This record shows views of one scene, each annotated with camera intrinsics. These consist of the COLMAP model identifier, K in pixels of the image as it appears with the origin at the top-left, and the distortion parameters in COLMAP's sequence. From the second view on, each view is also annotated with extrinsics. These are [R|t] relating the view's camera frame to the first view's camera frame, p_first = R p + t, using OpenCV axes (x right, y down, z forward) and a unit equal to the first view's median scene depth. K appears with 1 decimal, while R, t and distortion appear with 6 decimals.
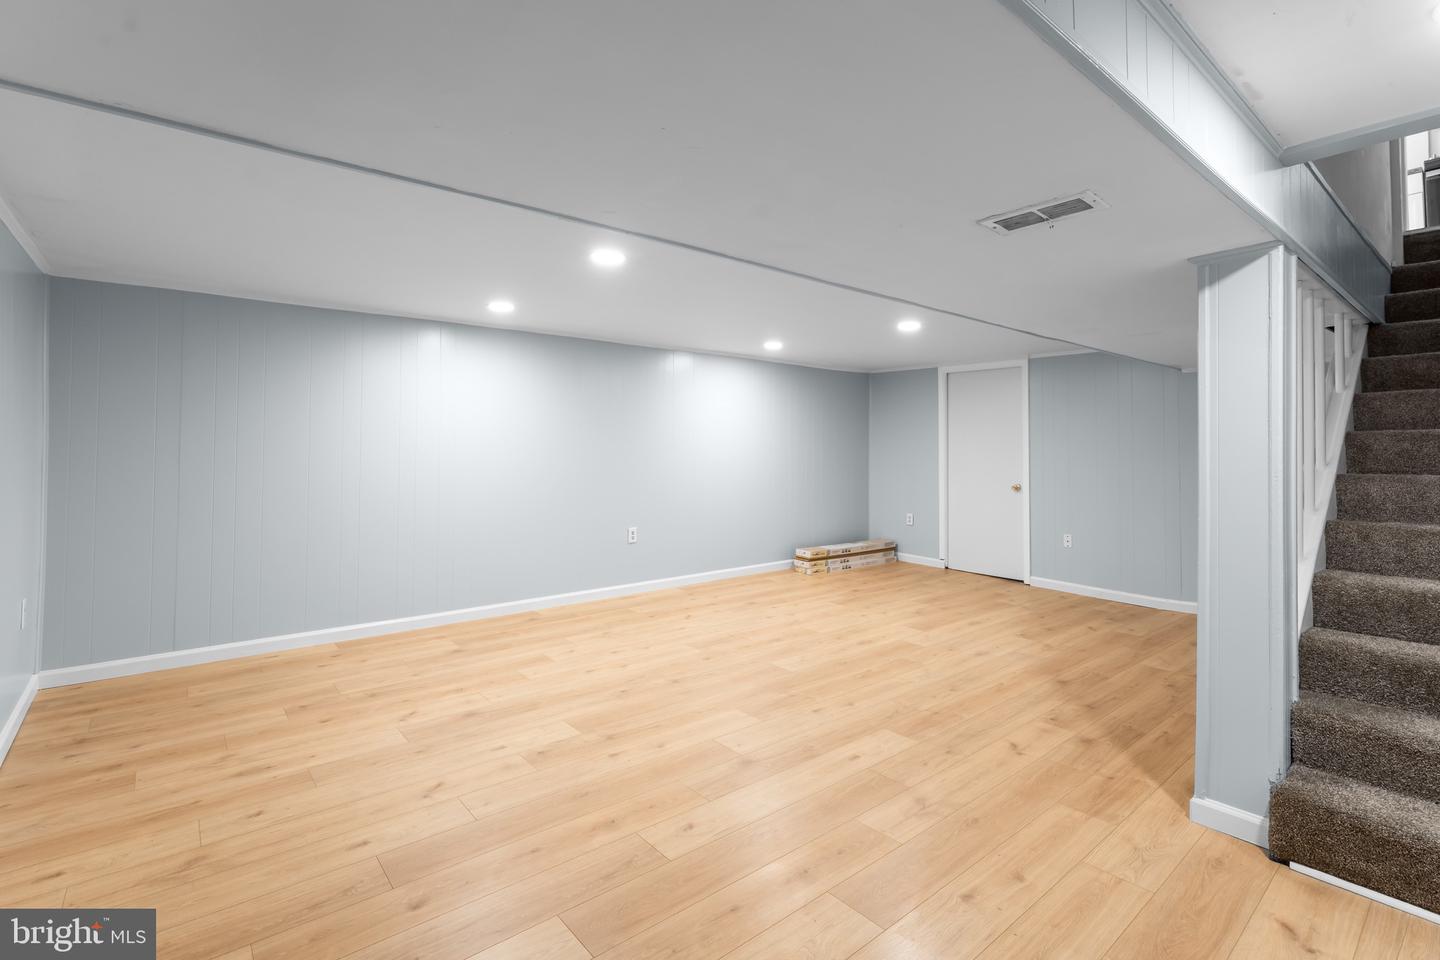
lens RADIAL K [[660.5, 0, 718.9], [0, 660.5, 440.5], [0, 0, 1]] dist [-0.000047, 0.000275]
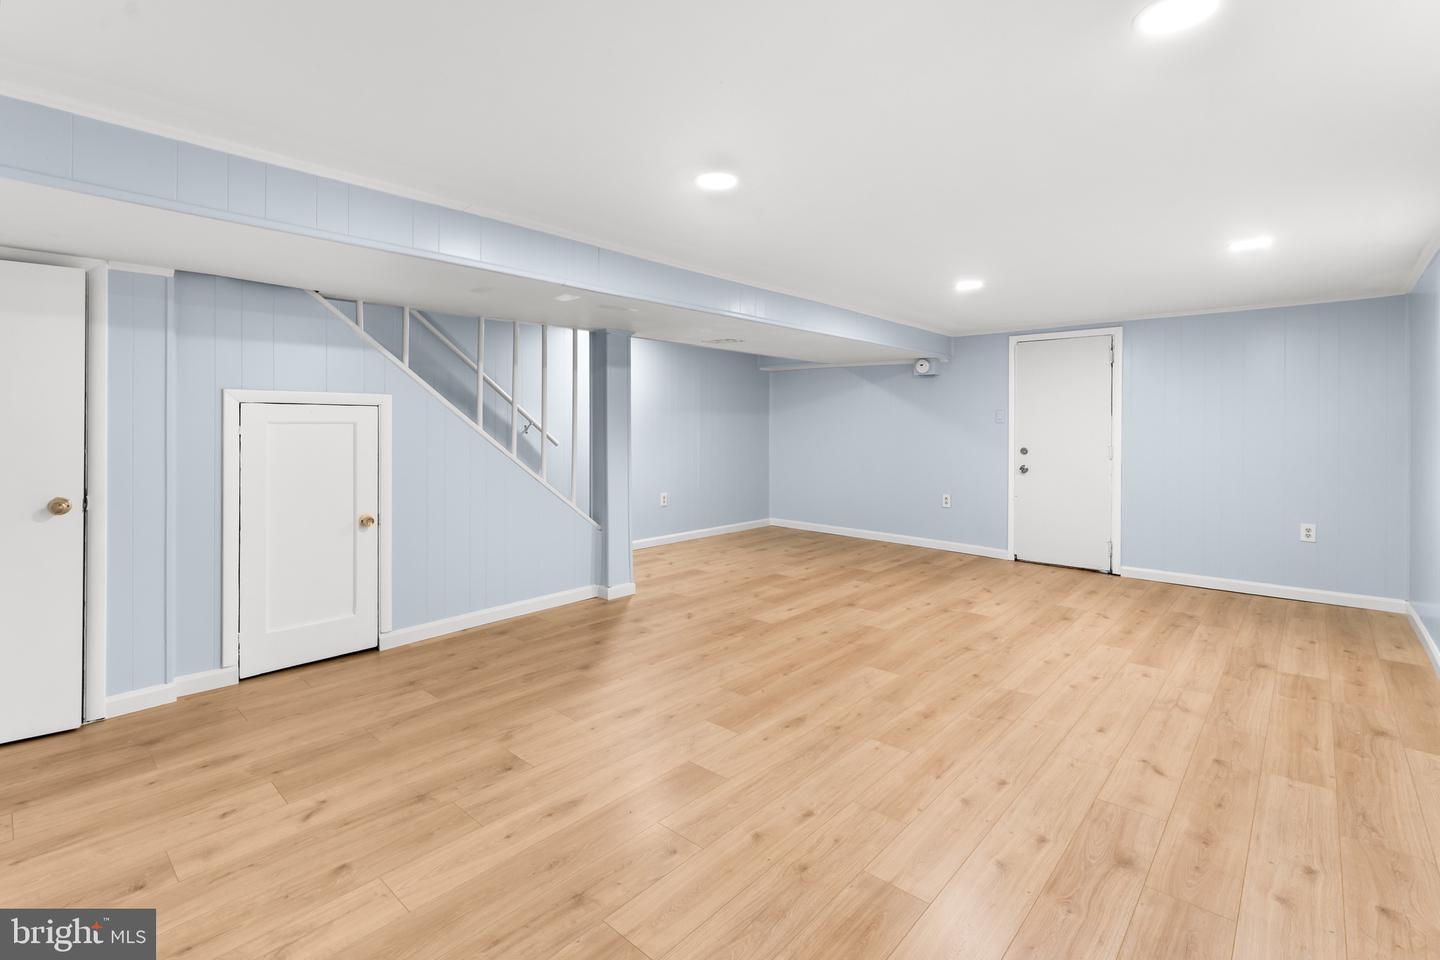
lens RADIAL K [[661.7, 0, 722.8], [0, 661.7, 427.1], [0, 0, 1]] dist [0.003283, 0.000158]
pose [[-0.988610, -0.008787, -0.150244, 0.539143], [-0.007260, 0.999916, -0.010708, 0.036409], [0.150325, -0.009496, -0.988591, 2.252577]]
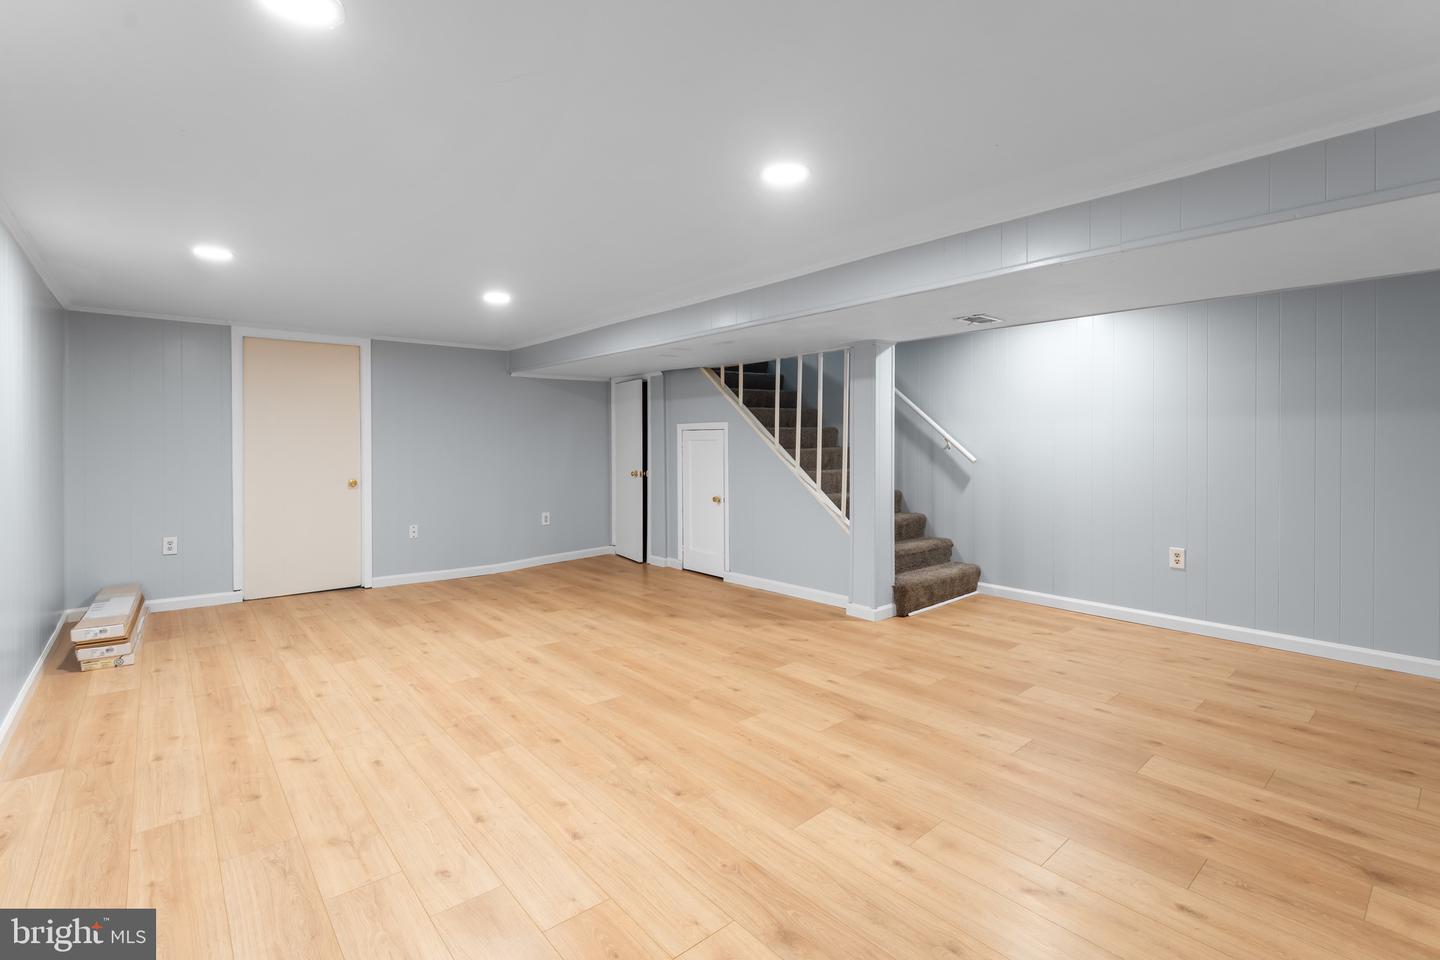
lens RADIAL K [[659.0, 0, 723.7], [0, 659.0, 453.2], [0, 0, 1]] dist [0.004734, 0.000072]
pose [[-0.019060, -0.023824, 0.999534, -0.893482], [-0.007960, 0.999688, 0.023676, 0.014094], [-0.999787, -0.007505, -0.019244, 1.061058]]
